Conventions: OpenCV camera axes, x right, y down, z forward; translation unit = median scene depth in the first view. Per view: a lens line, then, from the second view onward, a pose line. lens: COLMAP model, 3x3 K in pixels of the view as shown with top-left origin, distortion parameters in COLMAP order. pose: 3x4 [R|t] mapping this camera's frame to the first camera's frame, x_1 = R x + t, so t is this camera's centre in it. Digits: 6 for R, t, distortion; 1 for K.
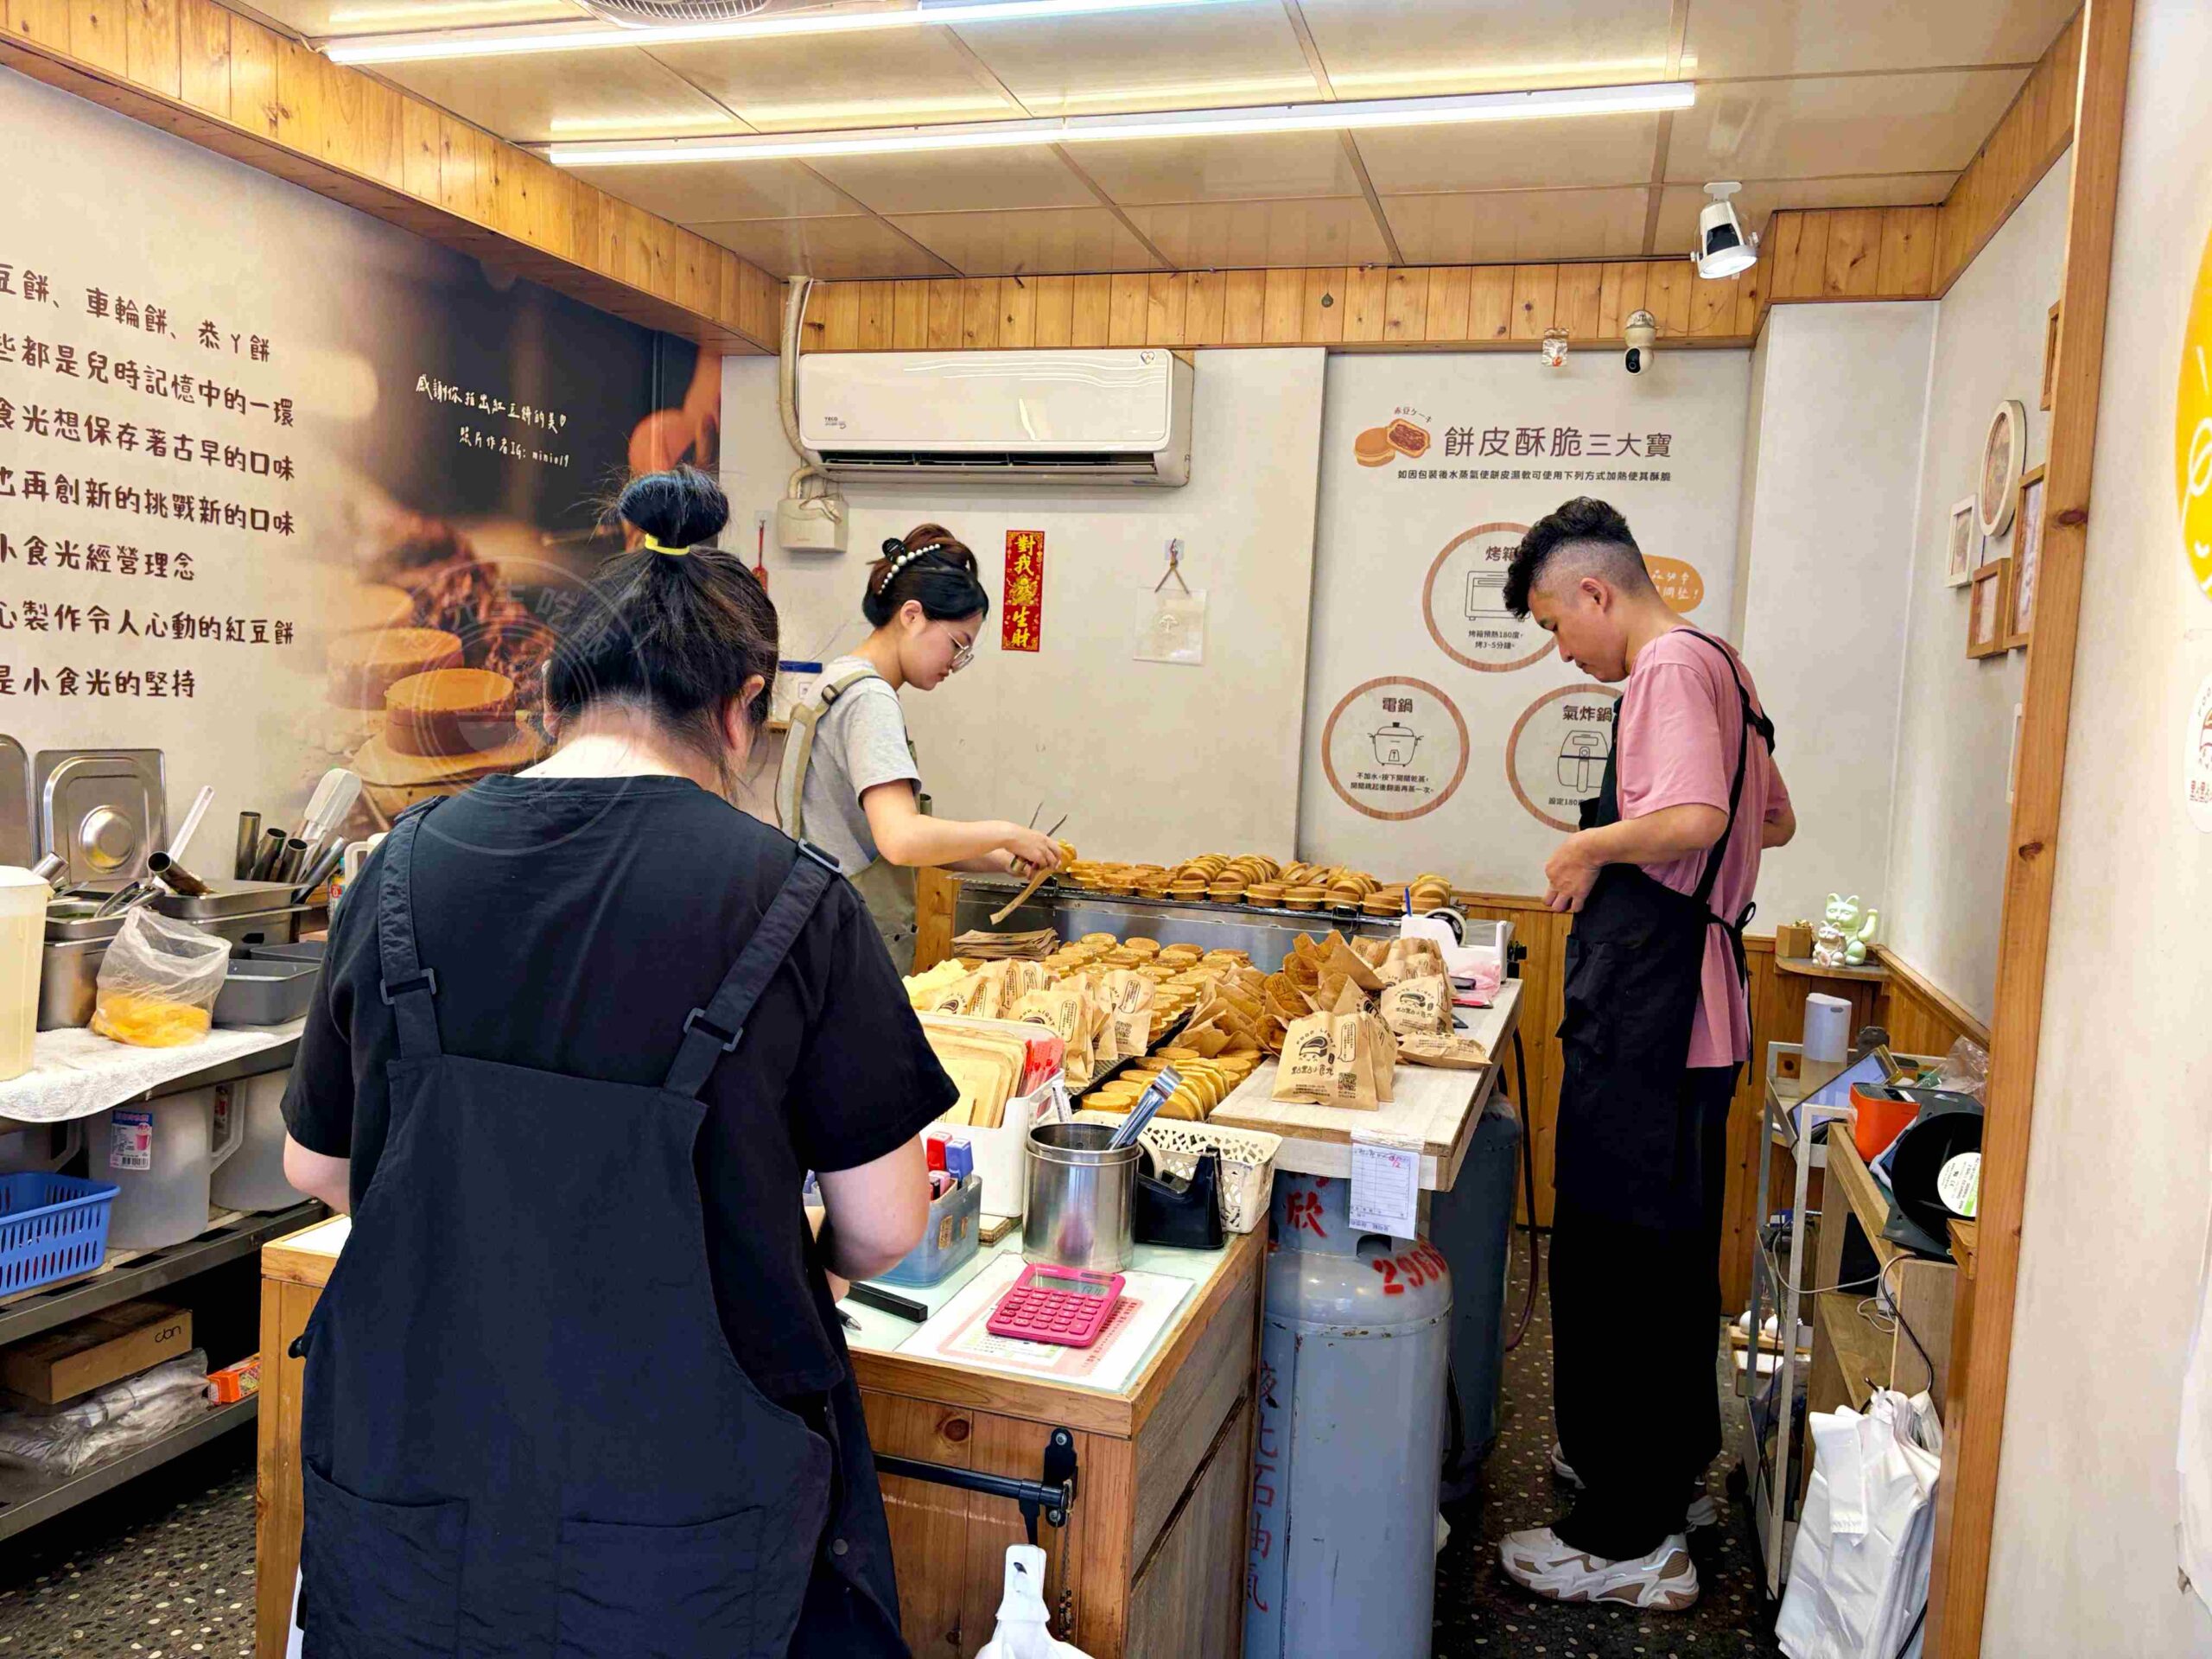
lens RADIAL K [[1639.6, 0, 1089.0], [0, 1639.6, 834.9], [0, 0, 1]] dist [0.045905, -0.067194]
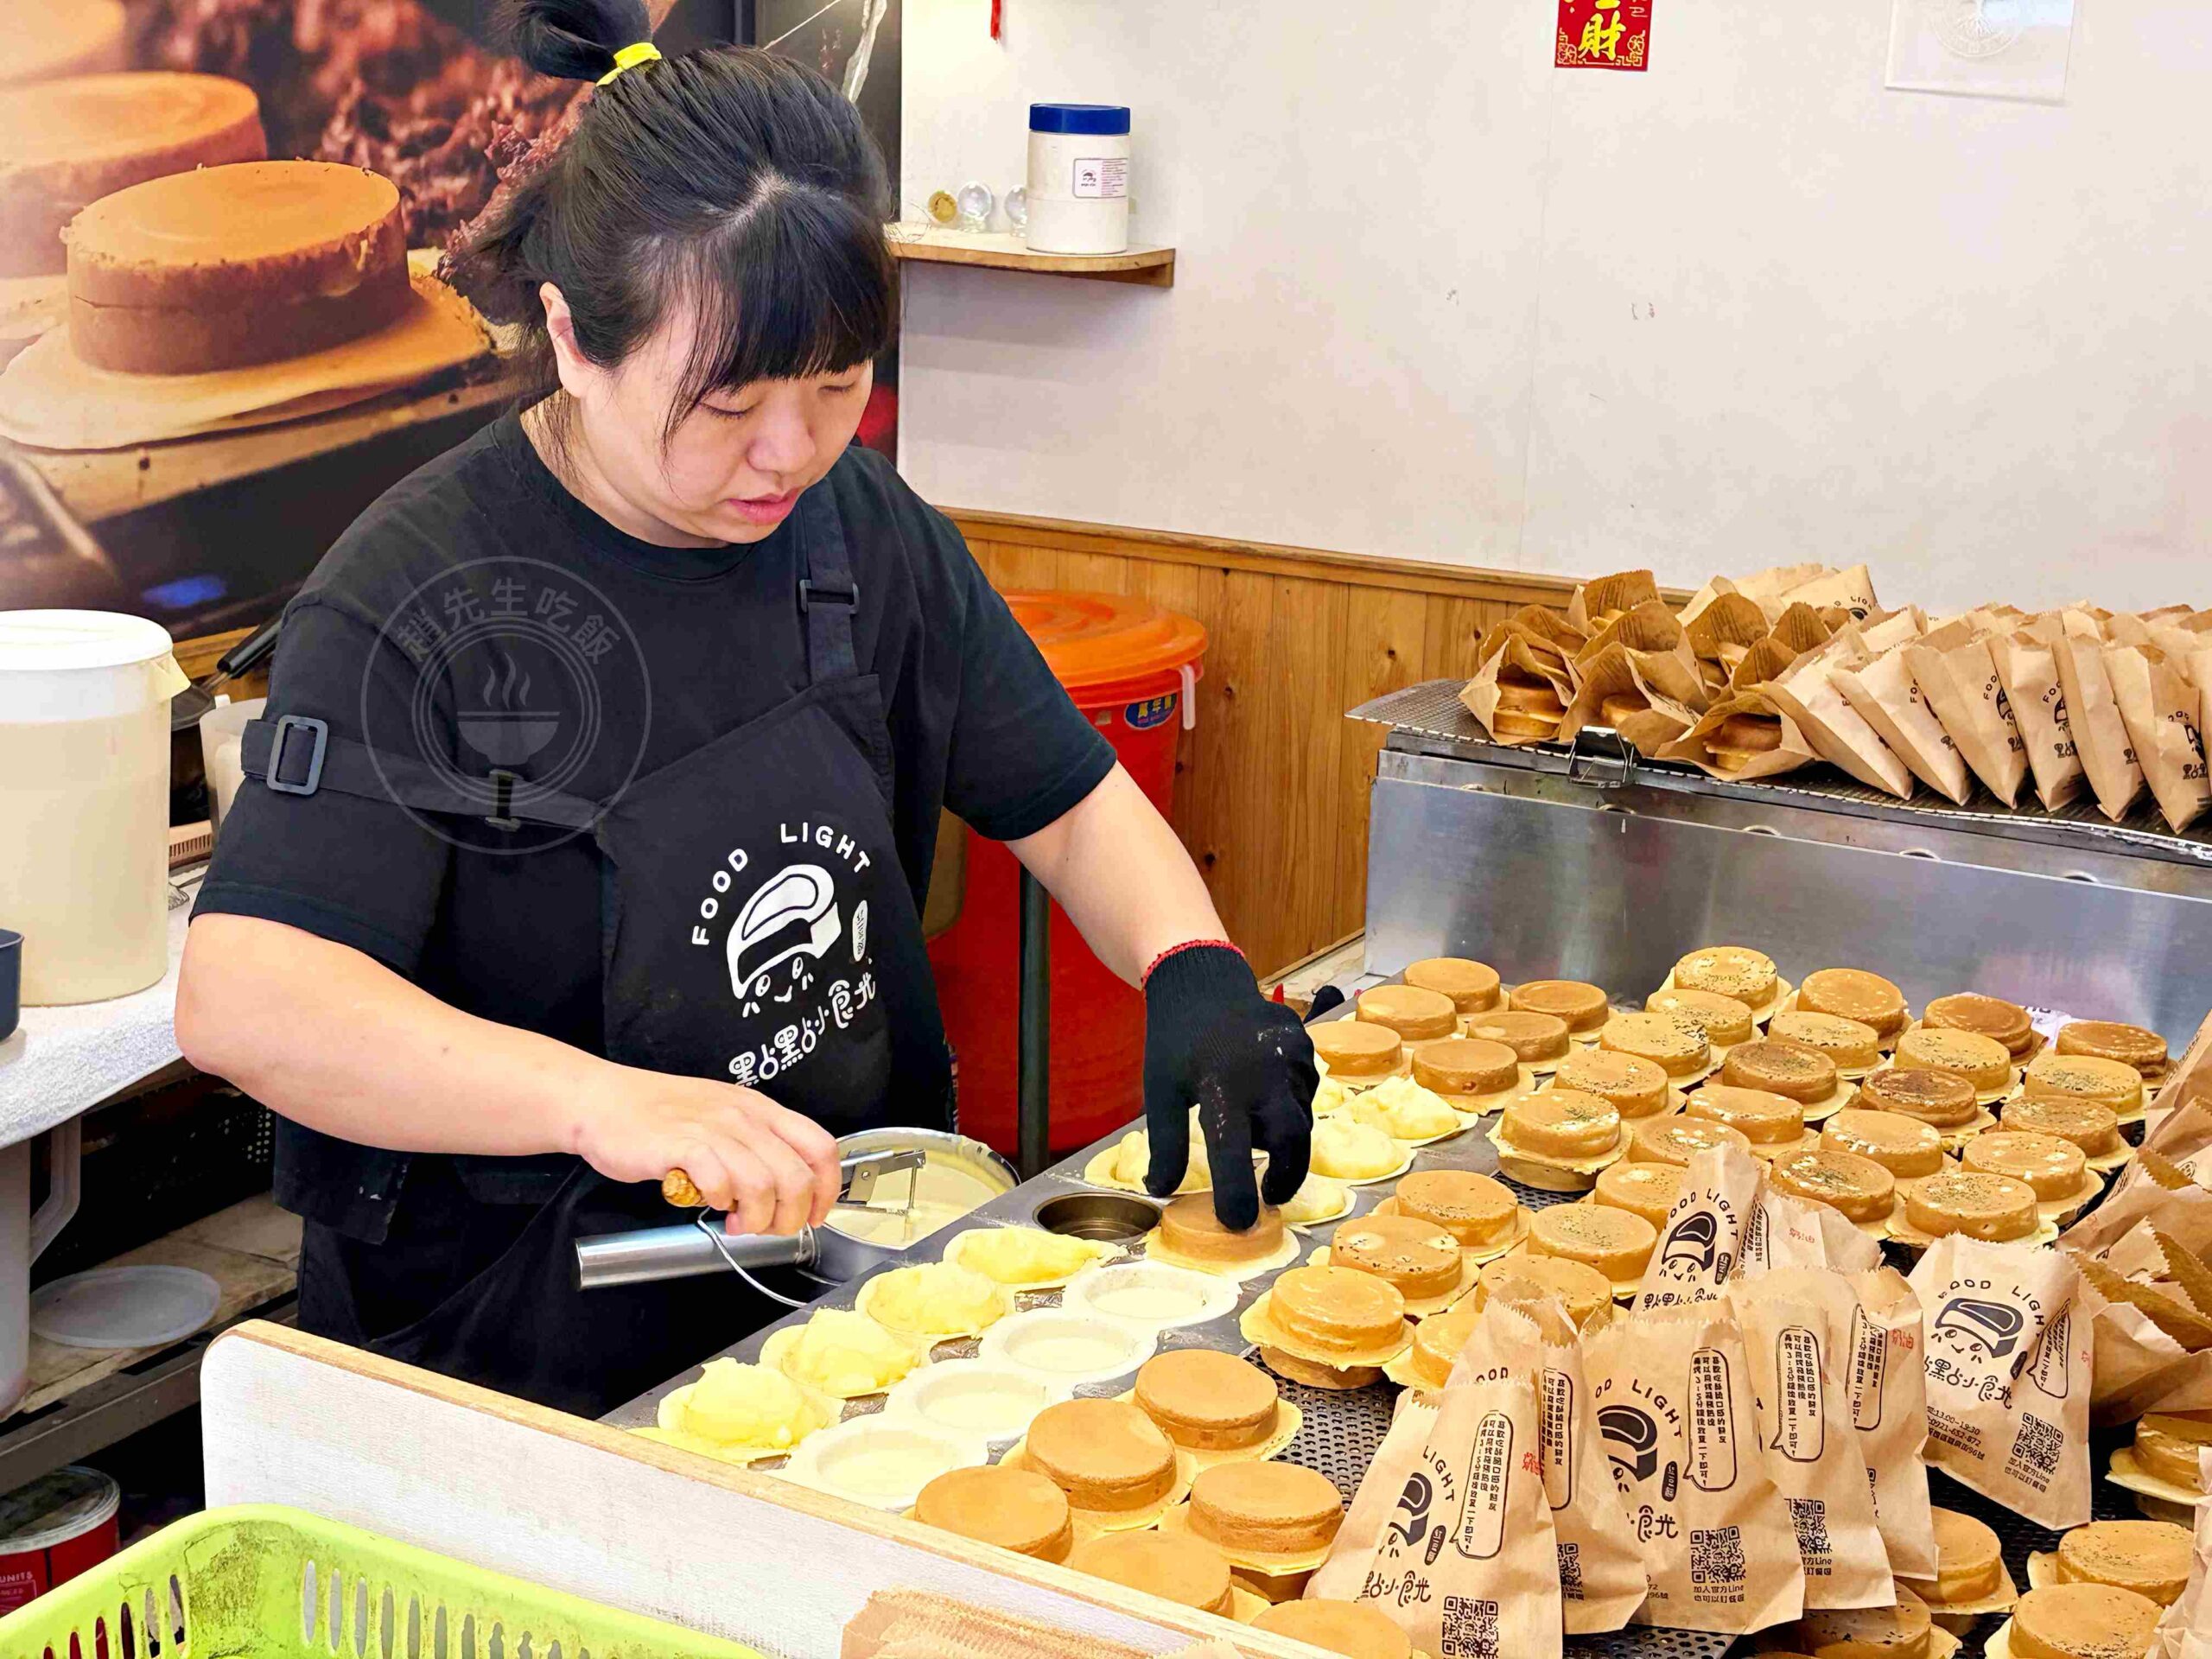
lens RADIAL K [[3045.4, 0, 1126.6], [0, 3045.4, 796.5], [0, 0, 1]] dist [0.106535, -0.308421]
pose [[0.975760, 0.035183, -0.215998, 0.017512], [-0.002137, 0.988477, 0.151354, -0.058810], [0.218834, -0.147224, 0.964592, 0.254053]]
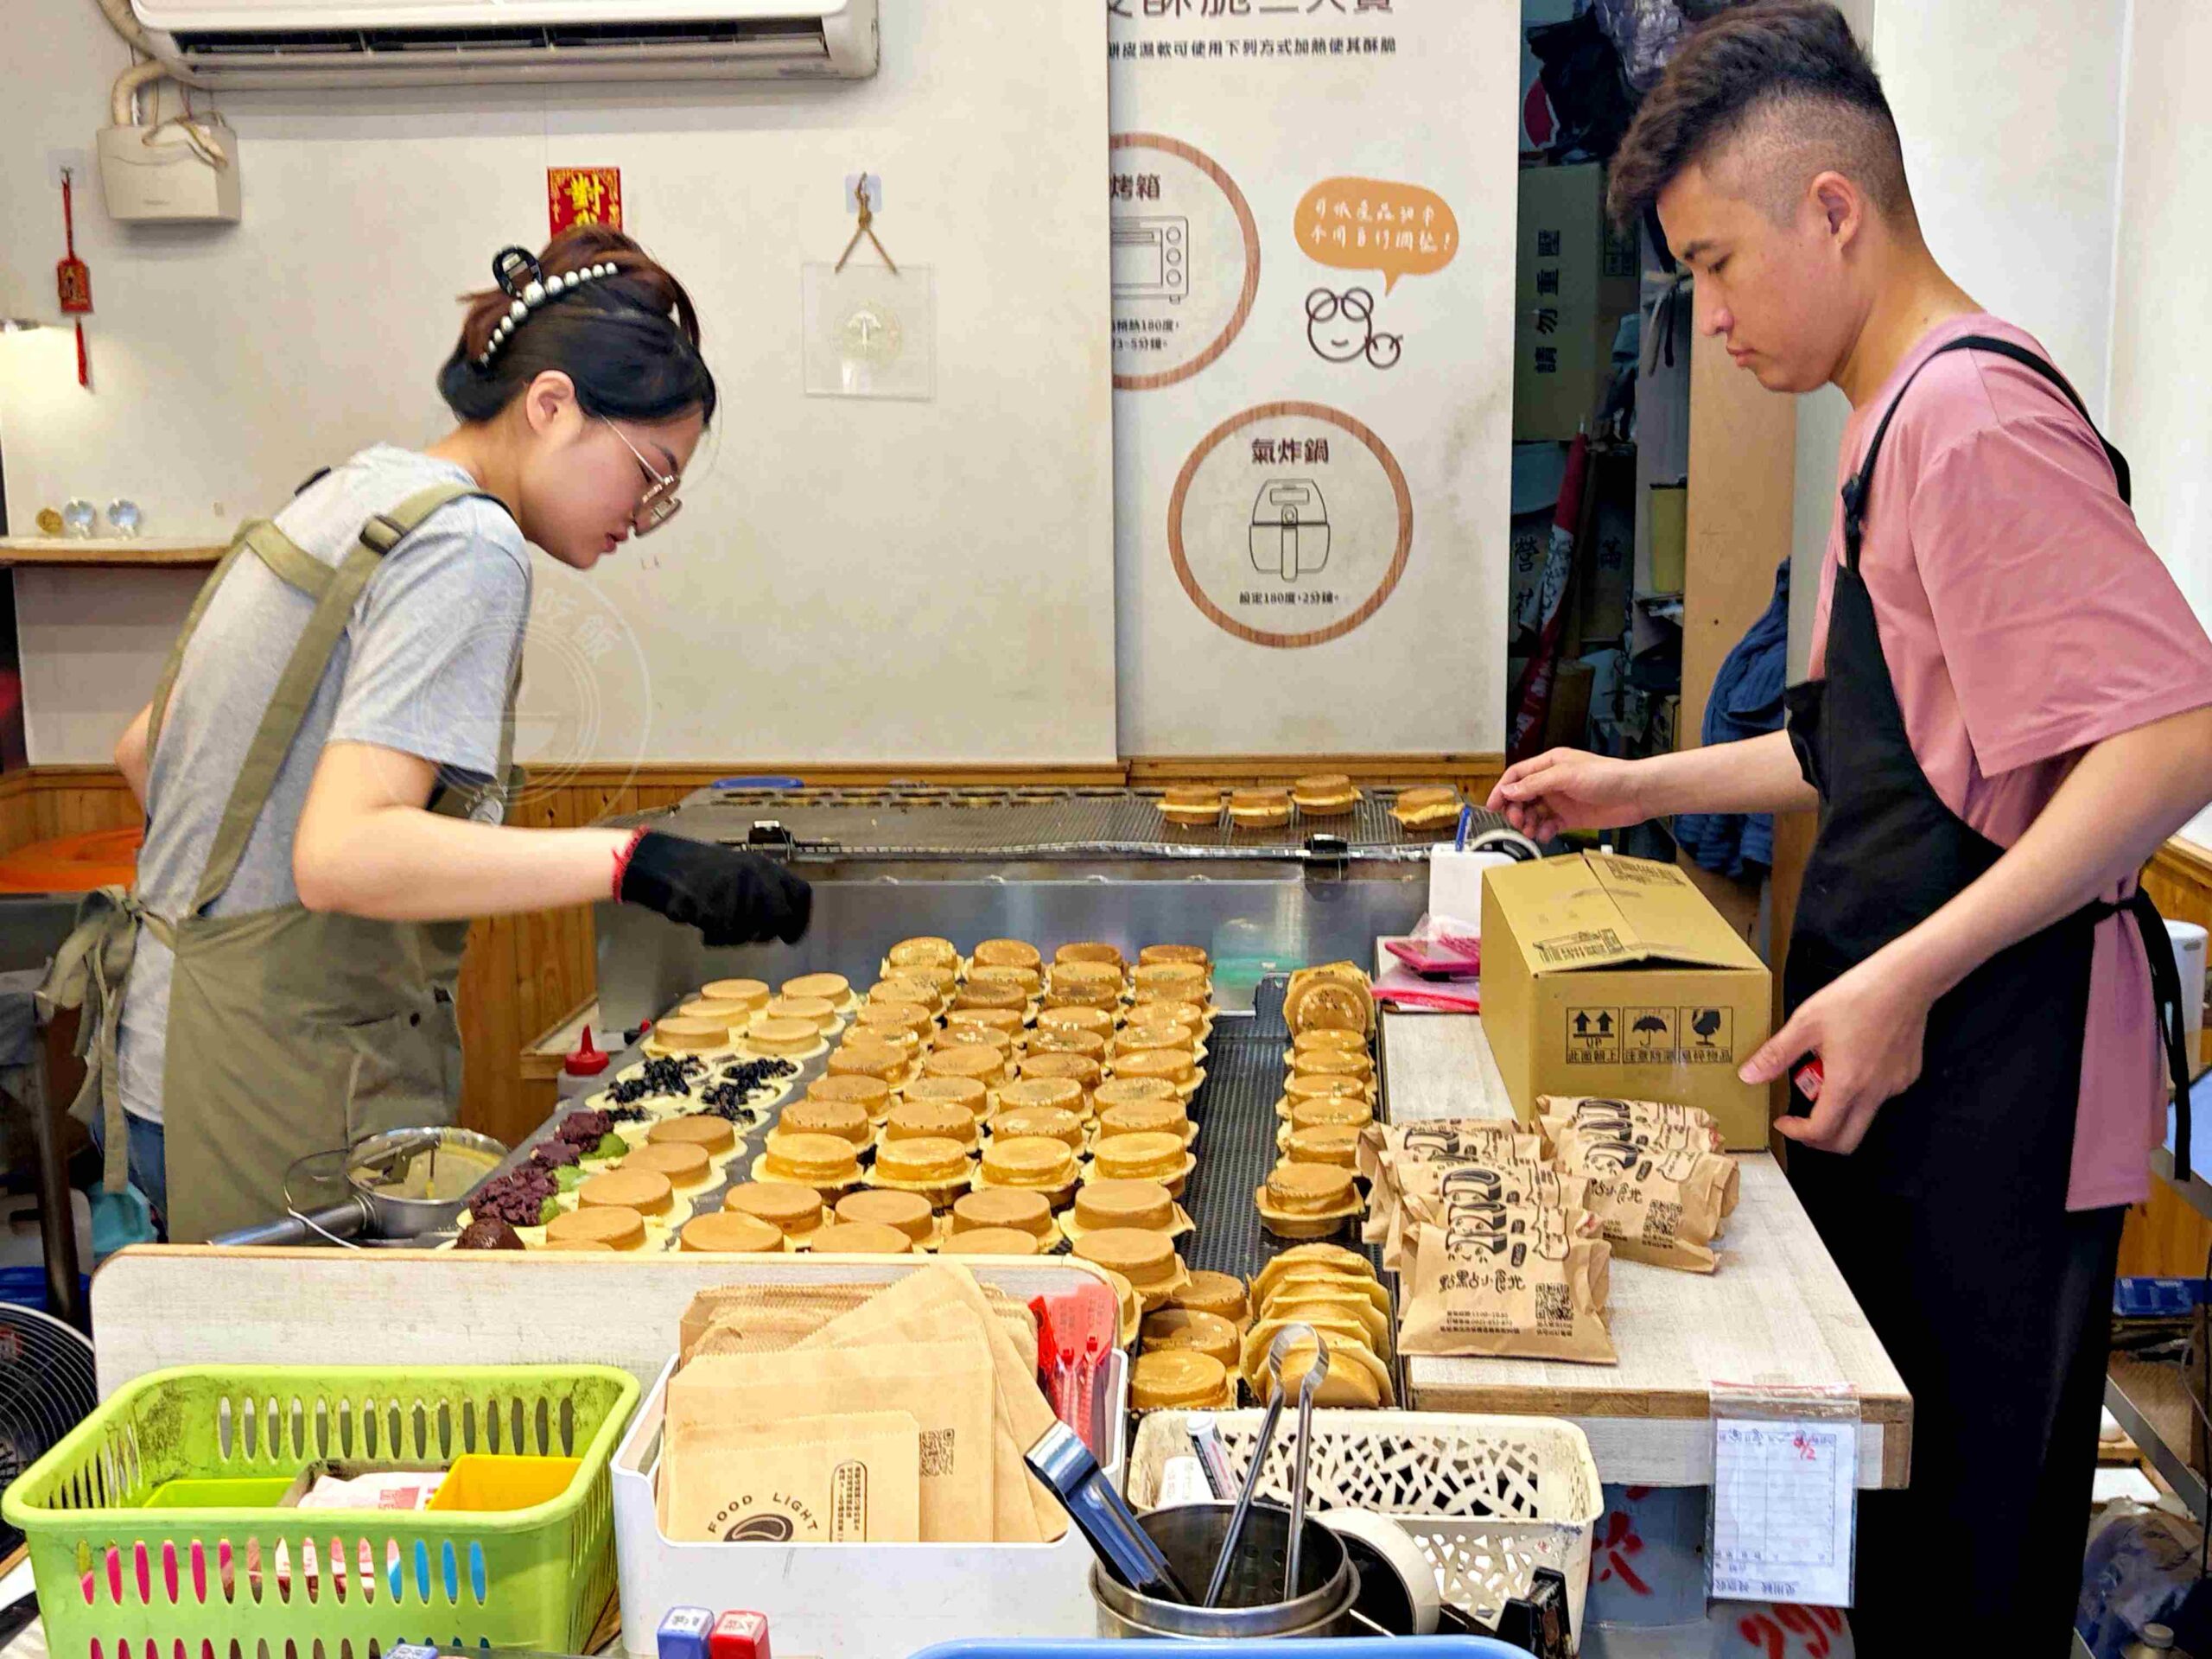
lens RADIAL K [[2474.6, 0, 1087.6], [0, 2474.6, 854.6], [0, 0, 1]] dist [0.194480, -0.708577]
pose [[0.974049, -0.093963, 0.205913, -0.081874], [0.074156, 0.992027, 0.101898, -0.036102], [-0.213846, -0.083984, 0.973250, 0.155230]]
